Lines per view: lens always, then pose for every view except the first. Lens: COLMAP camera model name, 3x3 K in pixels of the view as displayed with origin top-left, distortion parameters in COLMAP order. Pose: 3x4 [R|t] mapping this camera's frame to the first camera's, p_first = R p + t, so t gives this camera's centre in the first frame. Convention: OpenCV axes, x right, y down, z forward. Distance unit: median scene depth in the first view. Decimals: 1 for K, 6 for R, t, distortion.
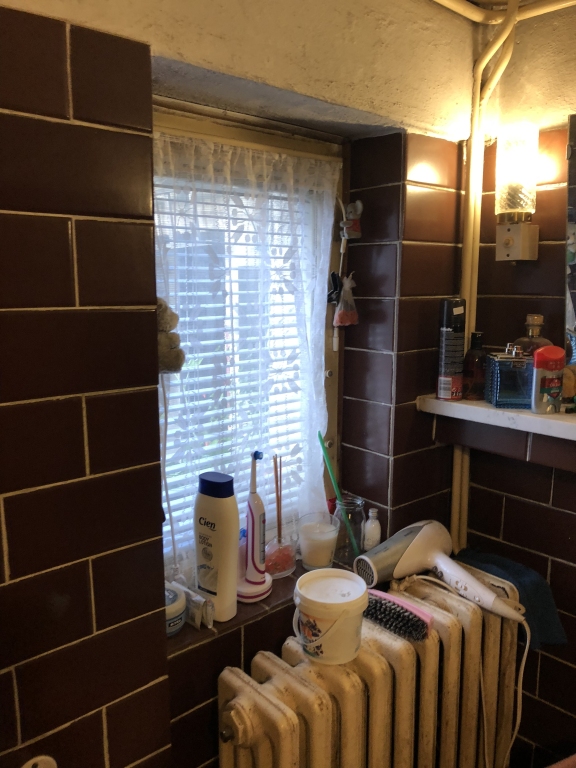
lens RADIAL K [[635.4, 0, 285.7], [0, 635.4, 383.7], [0, 0, 1]] dist [0.030746, -0.034196]
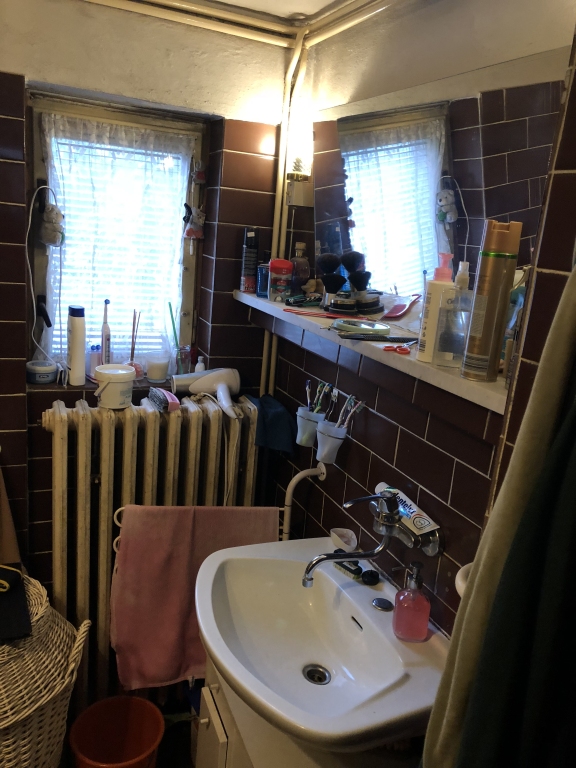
lens RADIAL K [[635.4, 0, 291.1], [0, 635.4, 384.0], [0, 0, 1]] dist [0.030746, -0.034196]
pose [[0.941536, 0.162945, -0.294889, 0.958779], [-0.144900, 0.986026, 0.082199, 0.115122], [0.304163, -0.034663, 0.951989, -0.526234]]
